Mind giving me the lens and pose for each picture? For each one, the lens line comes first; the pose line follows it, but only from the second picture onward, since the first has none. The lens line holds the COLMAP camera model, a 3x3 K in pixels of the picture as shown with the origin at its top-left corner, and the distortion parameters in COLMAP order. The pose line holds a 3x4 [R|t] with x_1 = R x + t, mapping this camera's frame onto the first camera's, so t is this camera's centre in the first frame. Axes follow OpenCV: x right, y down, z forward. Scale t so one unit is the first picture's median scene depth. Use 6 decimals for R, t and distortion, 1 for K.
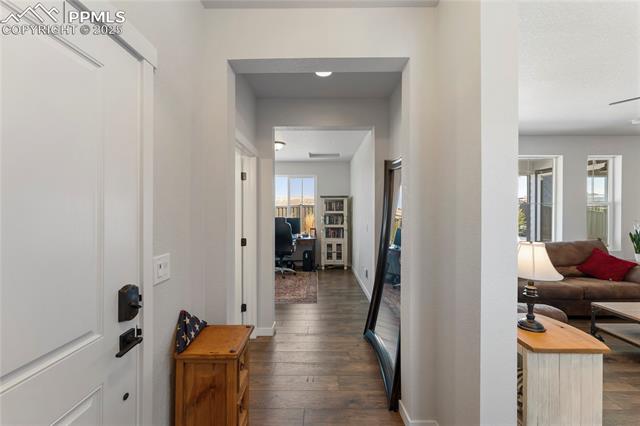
lens RADIAL K [[260.3, 0, 319.6], [0, 260.3, 213.1], [0, 0, 1]] dist [0.001519, 0.000053]
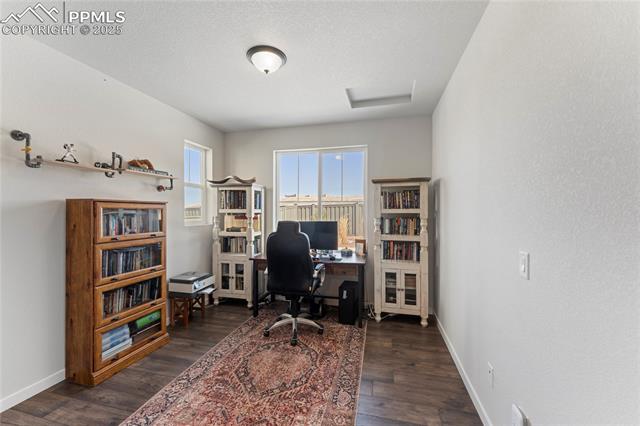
lens RADIAL K [[260.3, 0, 318.3], [0, 260.3, 213.2], [0, 0, 1]] dist [0.001519, 0.000053]
pose [[0.967476, -0.001181, -0.252959, 0.029181], [0.000785, 0.999998, -0.001664, 0.001353], [0.252960, 0.001411, 0.967476, 0.459988]]
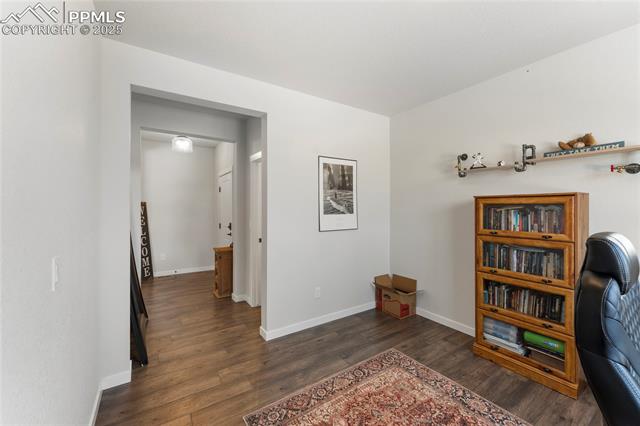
lens RADIAL K [[260.3, 0, 319.4], [0, 260.3, 209.0], [0, 0, 1]] dist [0.001519, 0.000053]
pose [[-0.841464, -0.002644, -0.540307, 0.096308], [-0.006793, 0.999961, 0.005686, 0.000853], [0.540271, 0.008455, -0.841449, 1.052920]]
